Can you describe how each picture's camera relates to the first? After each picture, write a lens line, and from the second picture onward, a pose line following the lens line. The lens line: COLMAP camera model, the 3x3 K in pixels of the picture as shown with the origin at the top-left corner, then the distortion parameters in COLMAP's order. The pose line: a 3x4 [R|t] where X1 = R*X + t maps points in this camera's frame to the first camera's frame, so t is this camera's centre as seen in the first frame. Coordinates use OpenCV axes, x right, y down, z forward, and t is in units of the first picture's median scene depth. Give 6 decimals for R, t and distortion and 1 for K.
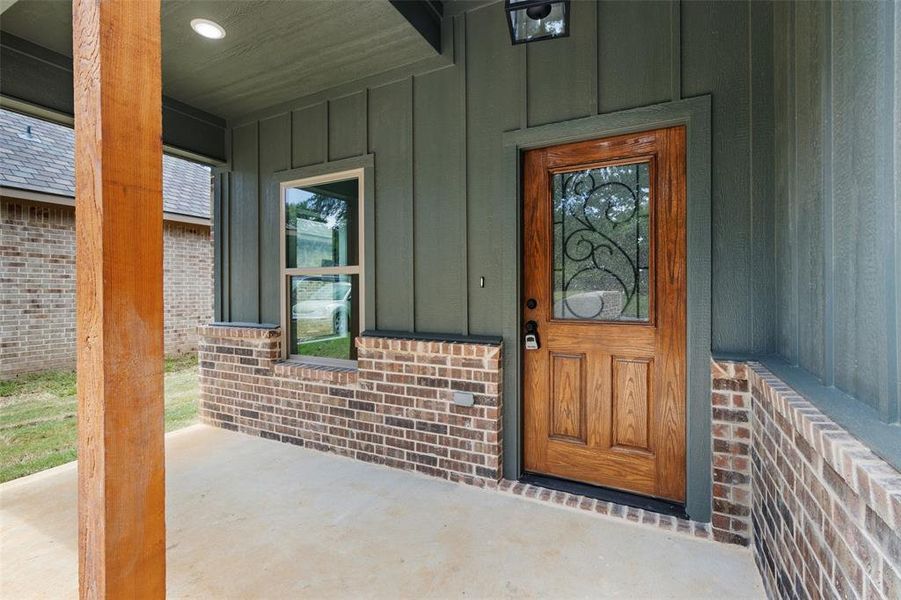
lens RADIAL K [[414.9, 0, 453.2], [0, 414.9, 298.3], [0, 0, 1]] dist [0.004404, 0.000012]
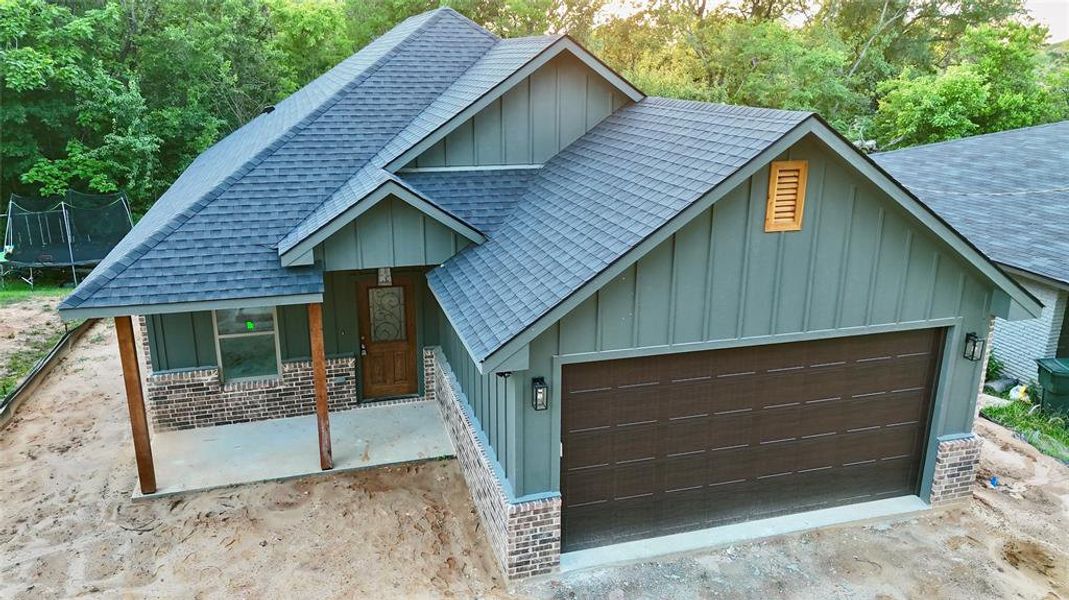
lens RADIAL K [[794.8, 0, 540.2], [0, 794.8, 299.4], [0, 0, 1]] dist [0.042614, 0.000821]
pose [[0.707726, -0.197989, 0.678178, -2.000020], [-0.007351, 0.957813, 0.287297, -1.408588], [-0.706449, -0.208313, 0.676414, -2.620464]]
